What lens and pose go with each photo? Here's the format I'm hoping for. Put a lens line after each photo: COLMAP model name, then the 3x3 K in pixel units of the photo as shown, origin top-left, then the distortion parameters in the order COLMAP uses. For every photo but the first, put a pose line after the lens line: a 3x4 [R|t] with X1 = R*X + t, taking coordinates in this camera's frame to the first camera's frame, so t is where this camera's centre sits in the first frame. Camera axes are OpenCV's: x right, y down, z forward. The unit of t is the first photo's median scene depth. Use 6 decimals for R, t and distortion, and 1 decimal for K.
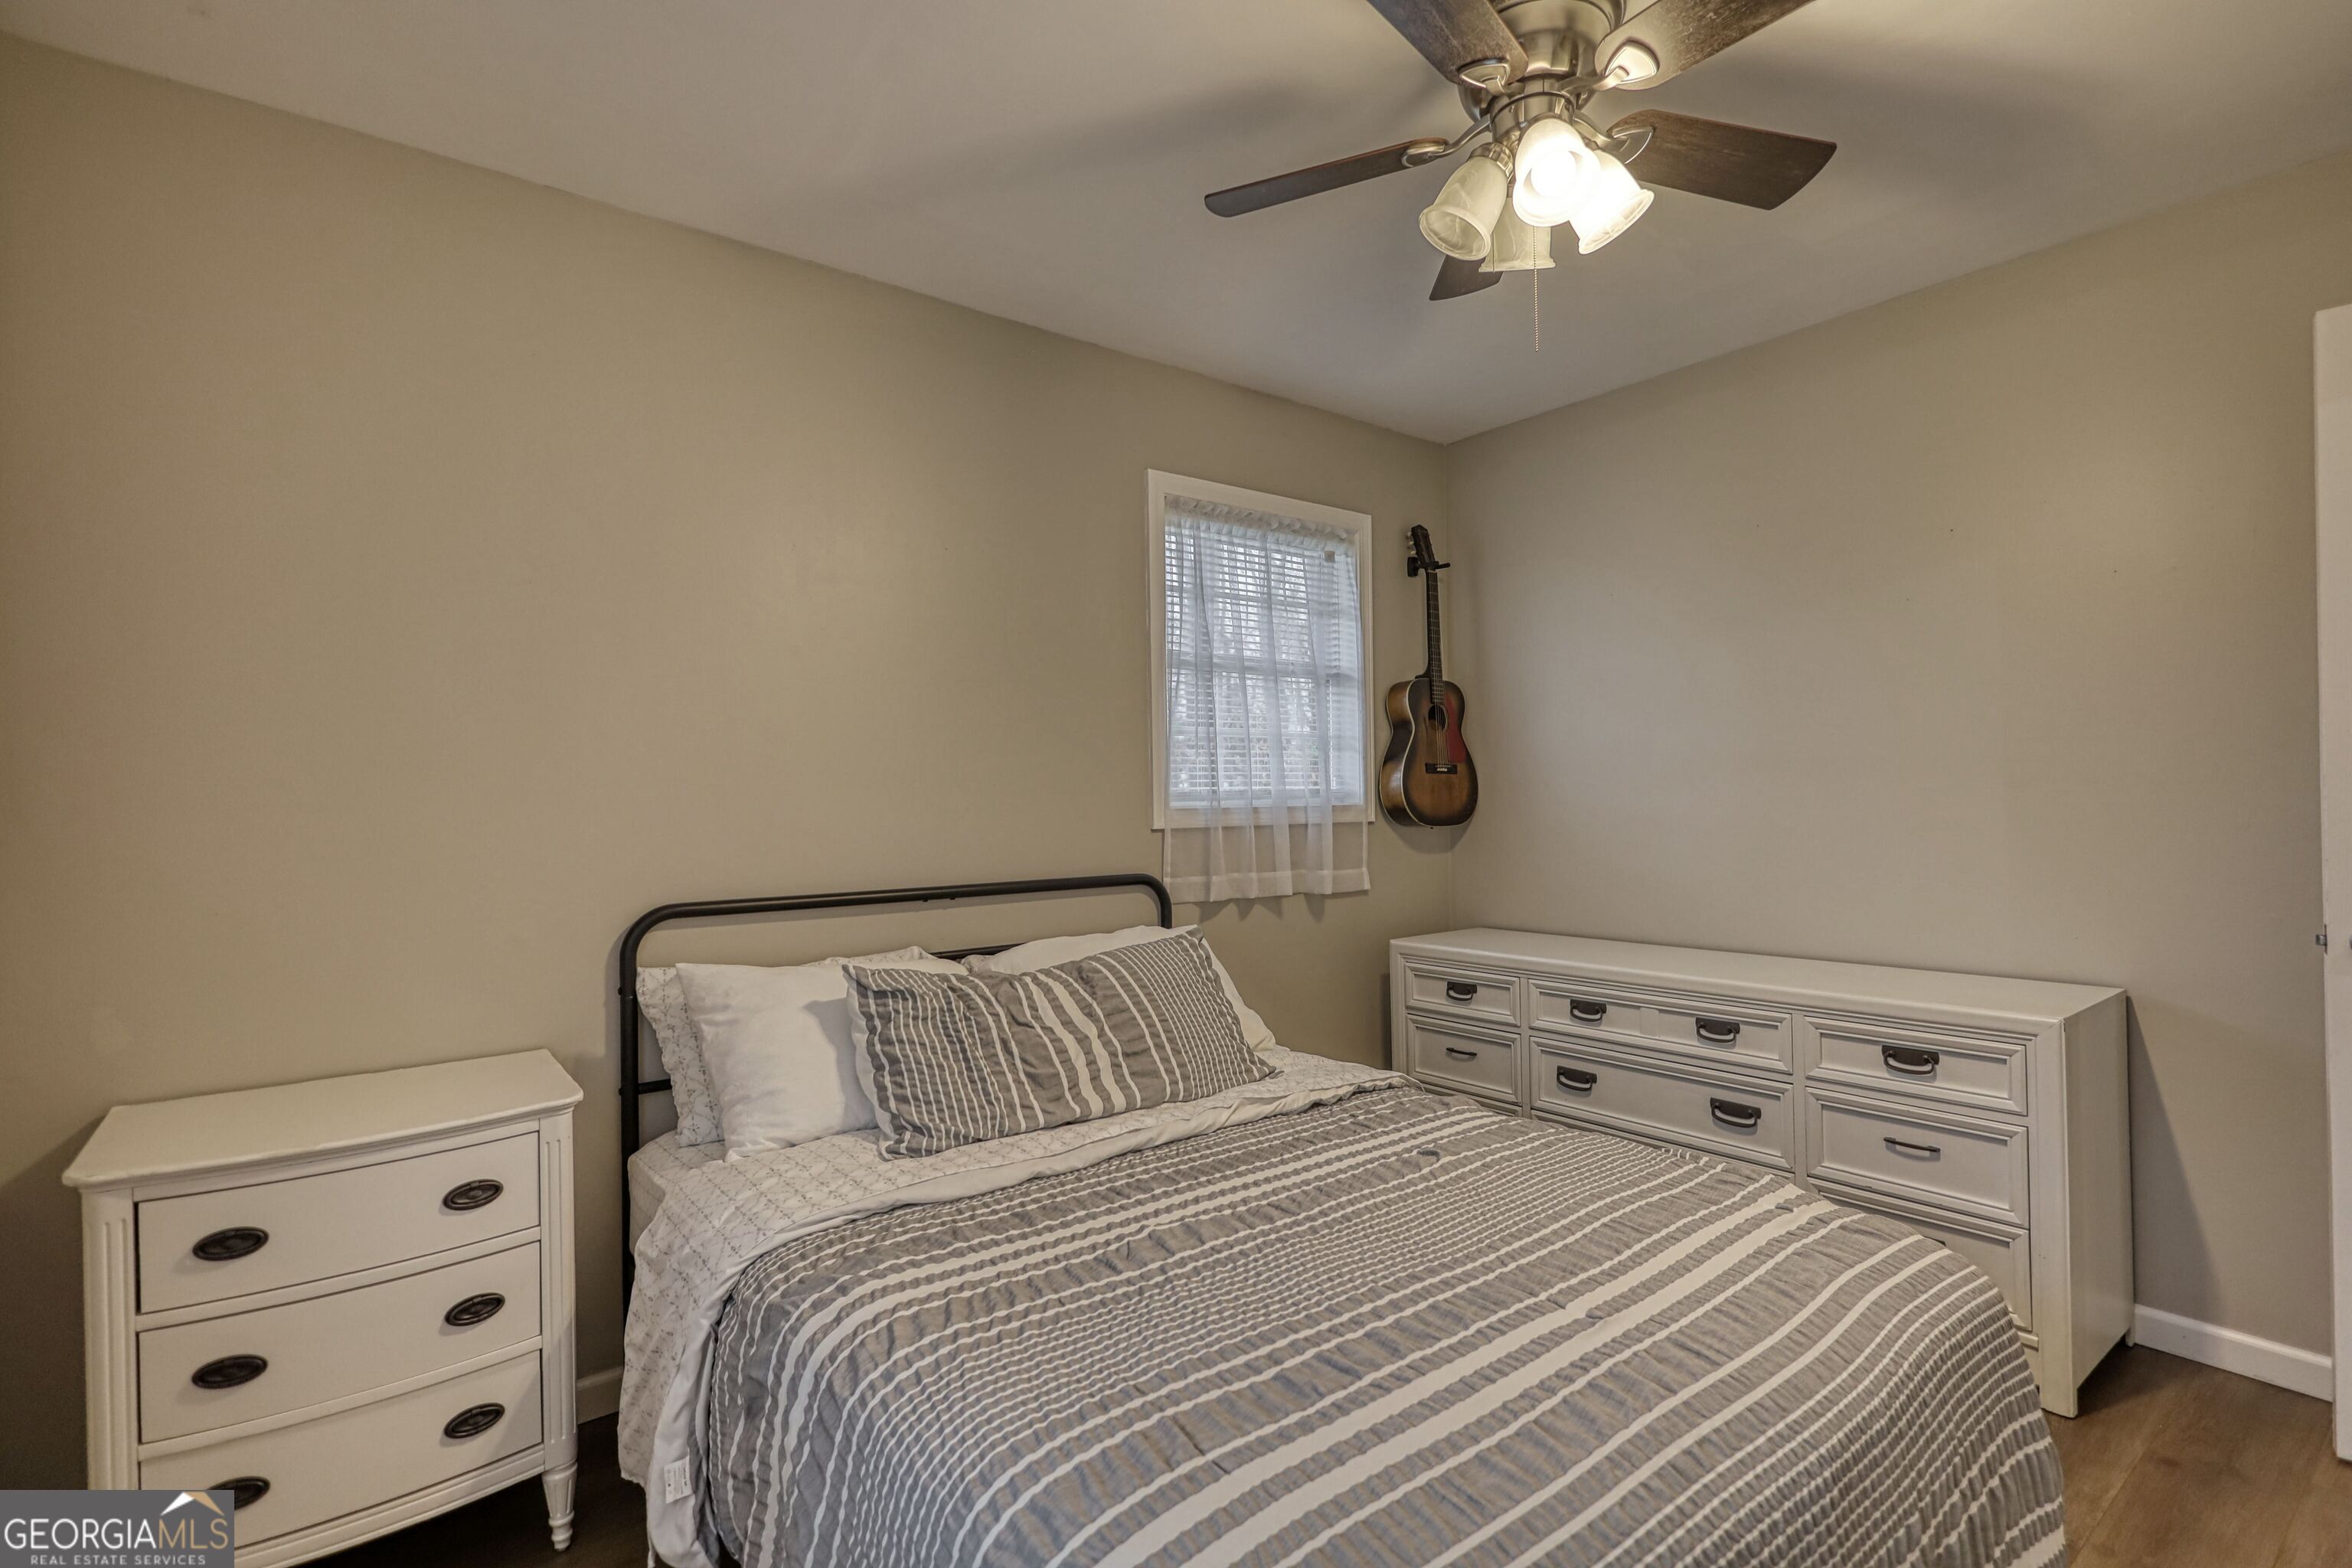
lens RADIAL K [[1104.6, 0, 1158.2], [0, 1104.6, 795.5], [0, 0, 1]] dist [-0.003257, 0.001706]
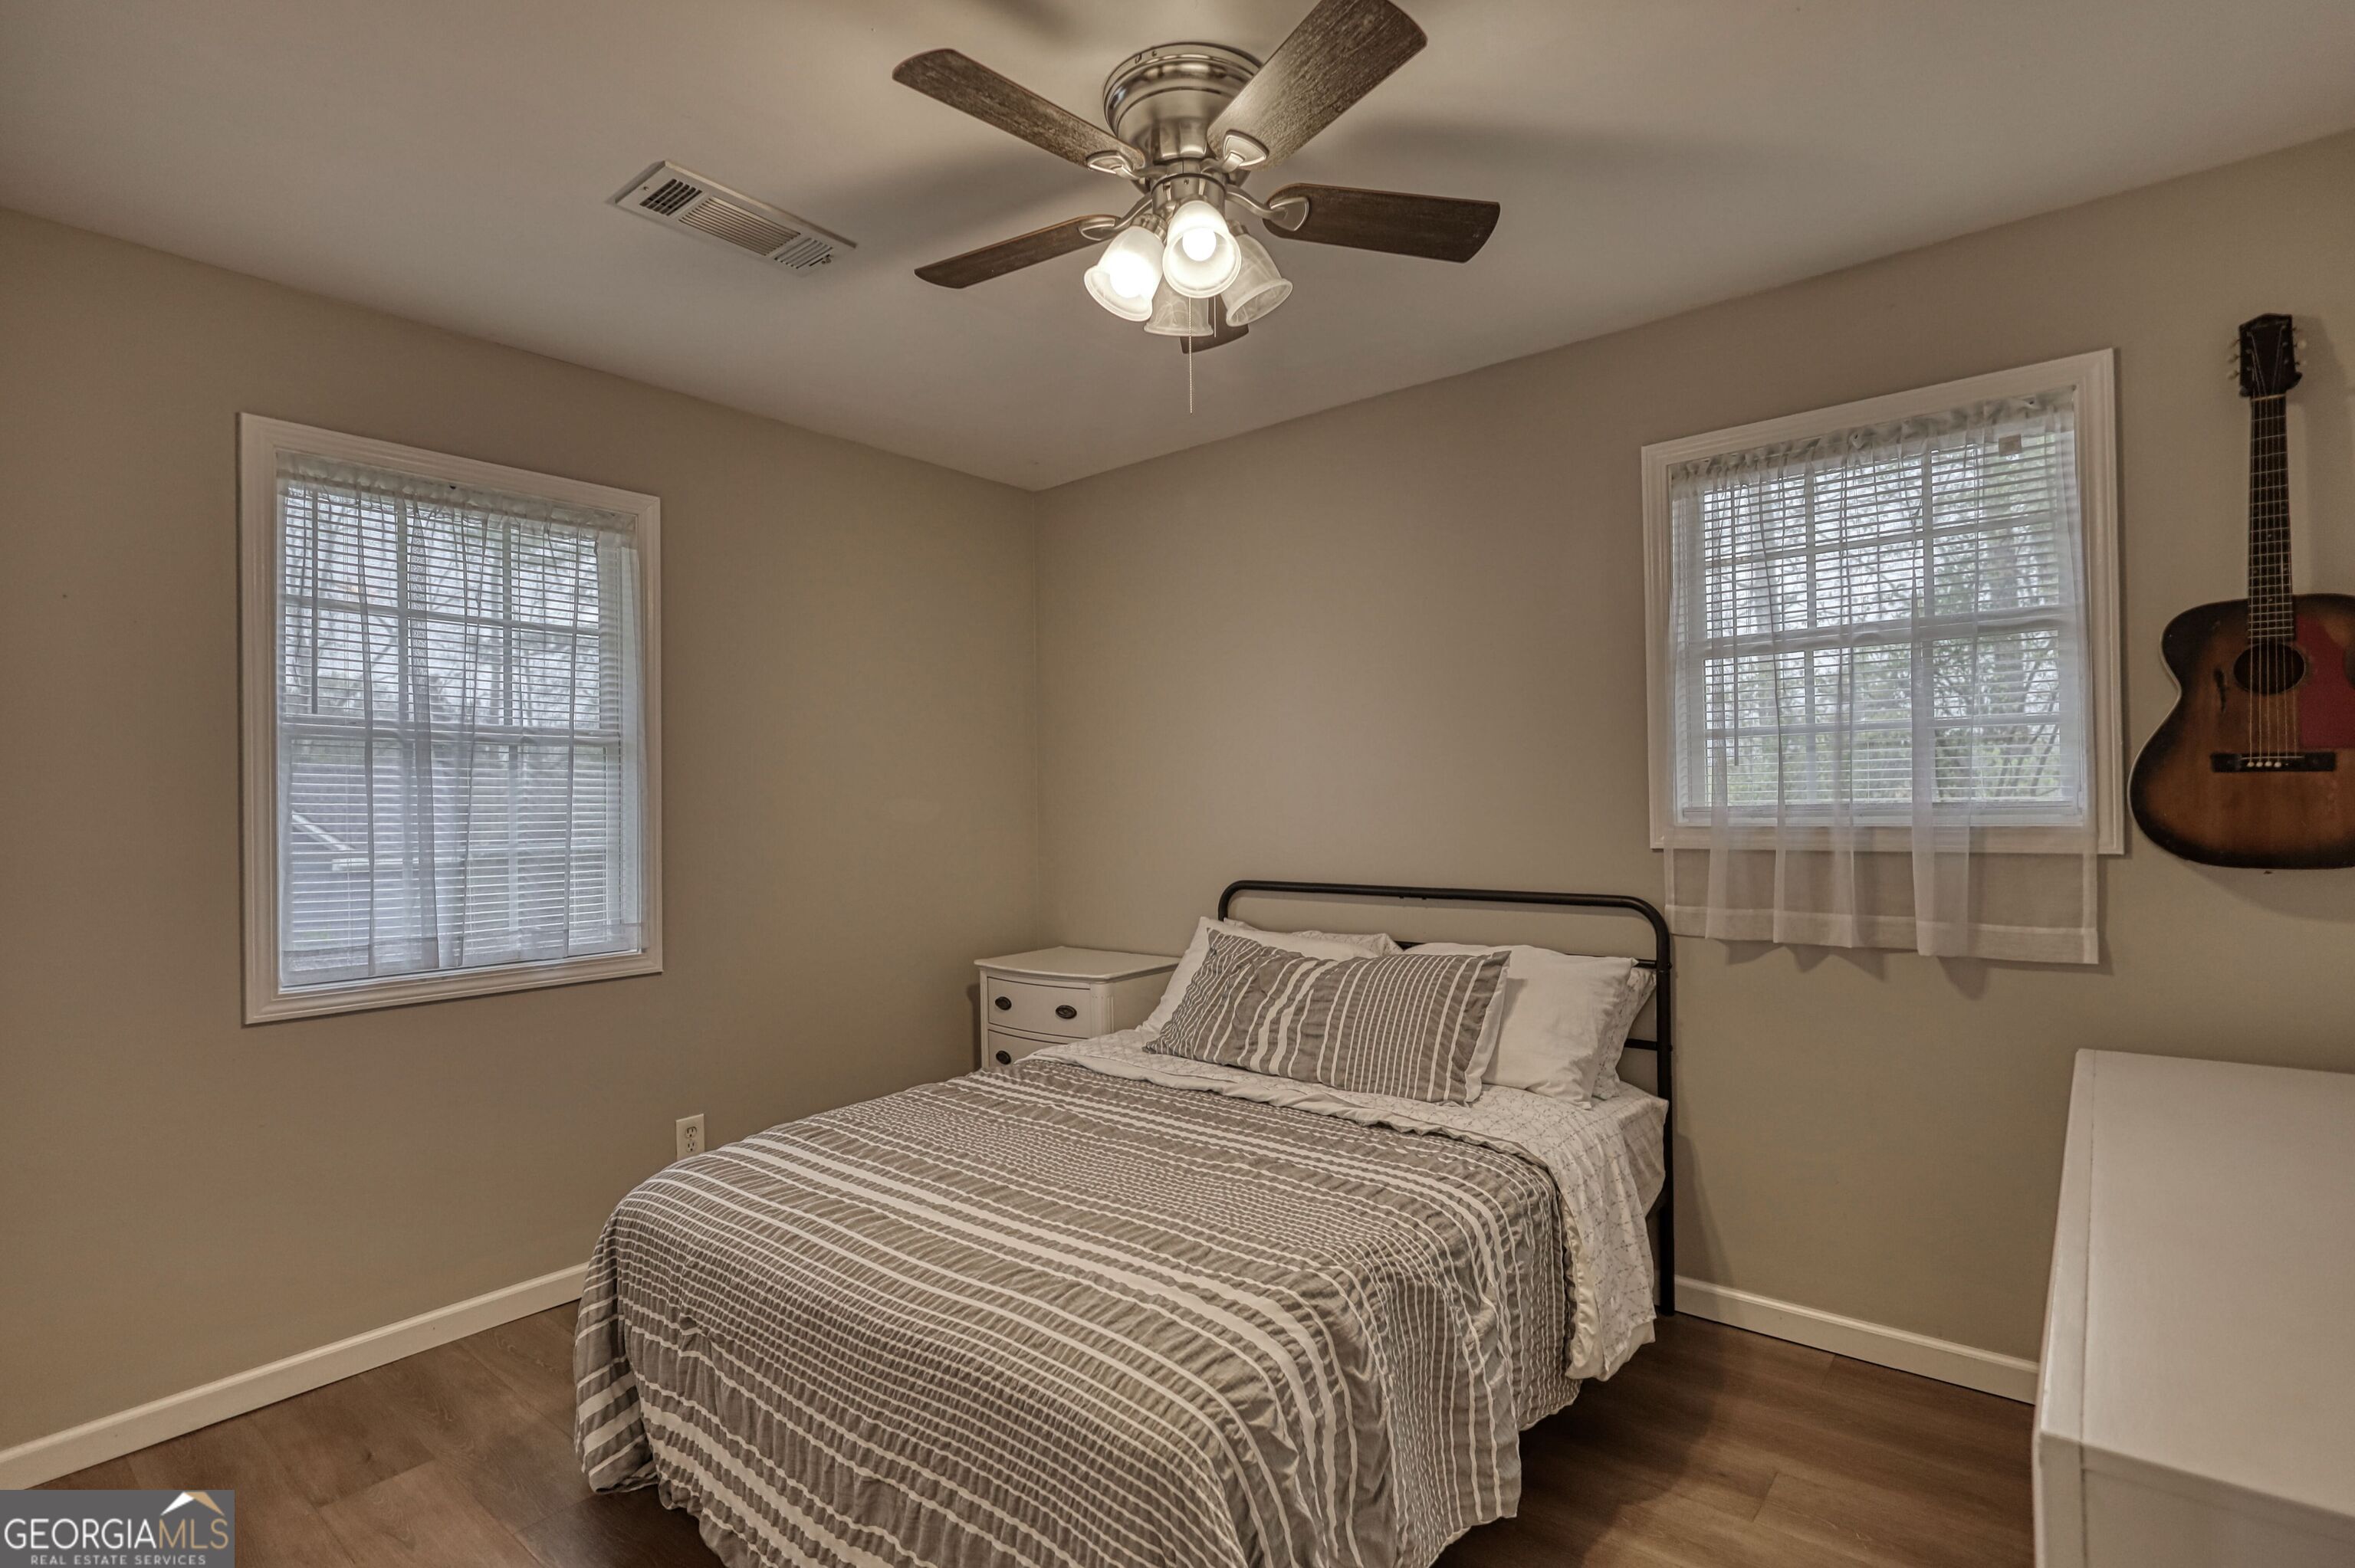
lens RADIAL K [[1105.9, 0, 1157.2], [0, 1105.9, 790.9], [0, 0, 1]] dist [-0.003257, 0.001706]
pose [[0.218932, -0.001106, -0.975739, 1.177730], [0.015563, 0.999876, 0.002358, -0.036521], [0.975616, -0.015702, 0.218923, 0.626178]]
